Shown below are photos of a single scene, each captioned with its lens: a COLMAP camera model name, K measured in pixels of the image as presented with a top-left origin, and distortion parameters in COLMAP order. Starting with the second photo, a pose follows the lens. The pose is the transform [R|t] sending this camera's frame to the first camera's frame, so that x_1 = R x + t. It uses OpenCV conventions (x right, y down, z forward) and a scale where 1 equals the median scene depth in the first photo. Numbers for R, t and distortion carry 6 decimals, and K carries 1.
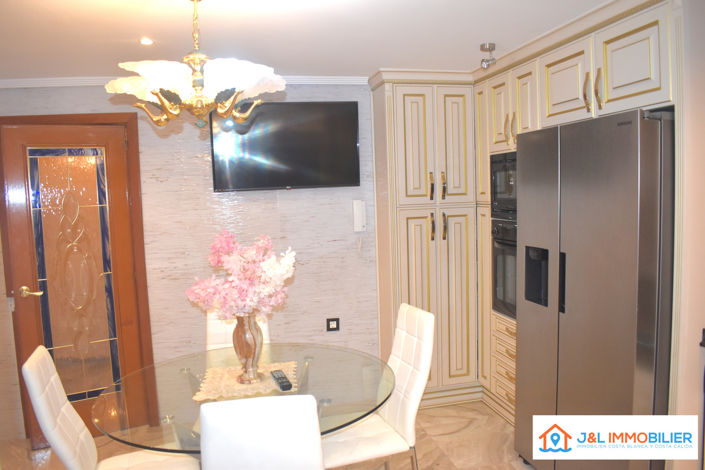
lens RADIAL K [[547.5, 0, 354.8], [0, 547.5, 231.6], [0, 0, 1]] dist [-0.100279, 0.019101]
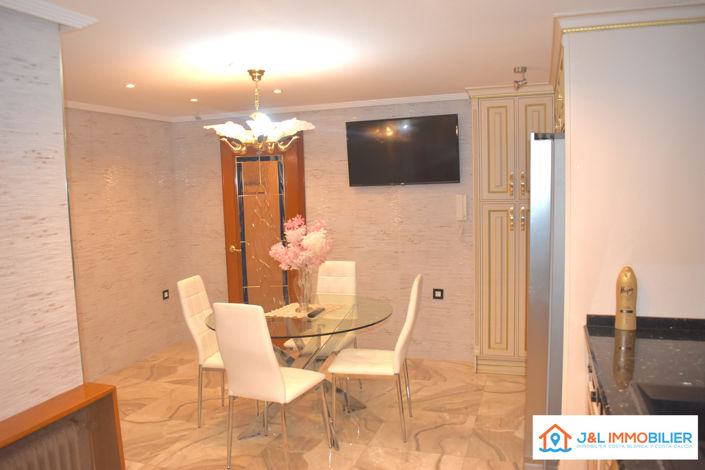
lens RADIAL K [[547.5, 0, 349.8], [0, 547.5, 239.5], [0, 0, 1]] dist [-0.100279, 0.019101]
pose [[0.849563, 0.064128, -0.523574, 0.482759], [-0.039256, 0.997516, 0.058480, -0.020616], [0.526024, -0.029129, 0.849971, -0.179654]]
